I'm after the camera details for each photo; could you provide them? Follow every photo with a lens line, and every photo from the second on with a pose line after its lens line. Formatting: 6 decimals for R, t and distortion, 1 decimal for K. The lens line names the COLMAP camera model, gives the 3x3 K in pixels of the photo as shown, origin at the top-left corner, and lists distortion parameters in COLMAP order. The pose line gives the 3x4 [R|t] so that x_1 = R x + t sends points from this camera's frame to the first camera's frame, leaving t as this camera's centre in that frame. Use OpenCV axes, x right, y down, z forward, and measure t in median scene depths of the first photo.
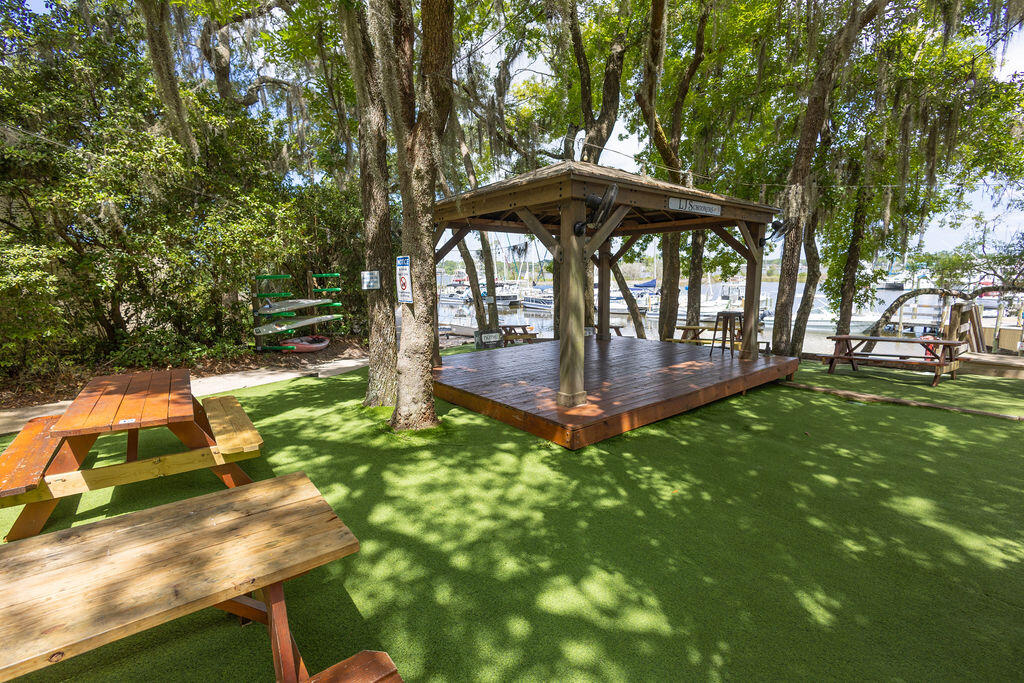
lens RADIAL K [[474.6, 0, 503.8], [0, 474.6, 352.2], [0, 0, 1]] dist [-0.000880, 0.000109]
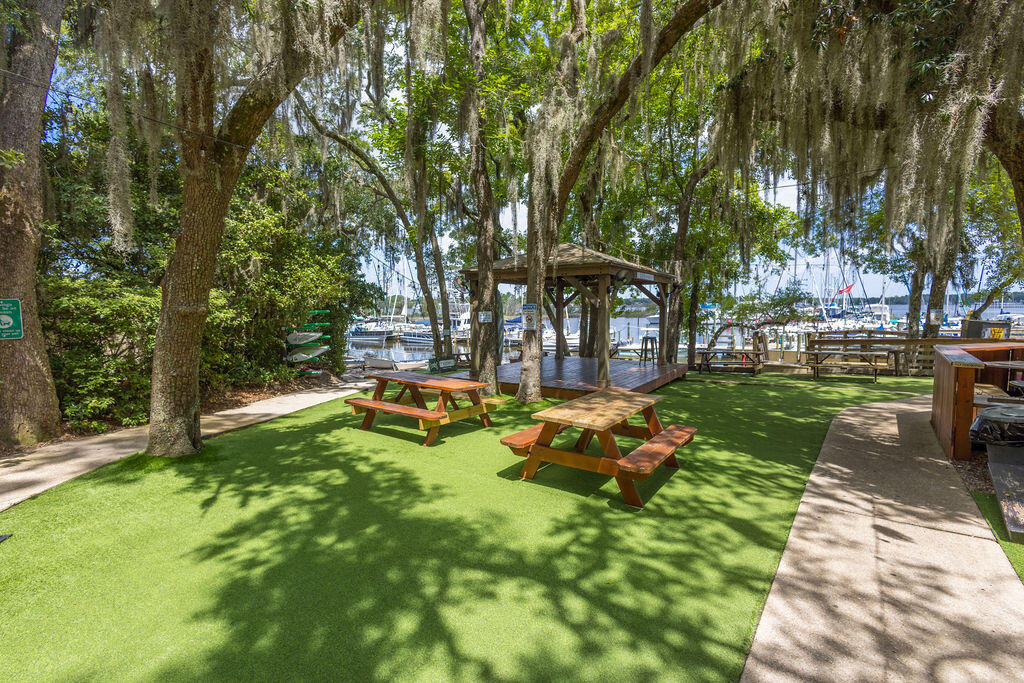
lens RADIAL K [[467.3, 0, 512.0], [0, 467.3, 341.5], [0, 0, 1]] dist [0.001573, 0.000637]
pose [[0.948836, -0.014204, 0.315451, -0.283268], [0.044603, 0.995000, -0.089357, 0.031900], [-0.312604, 0.098856, 0.944725, -0.209491]]
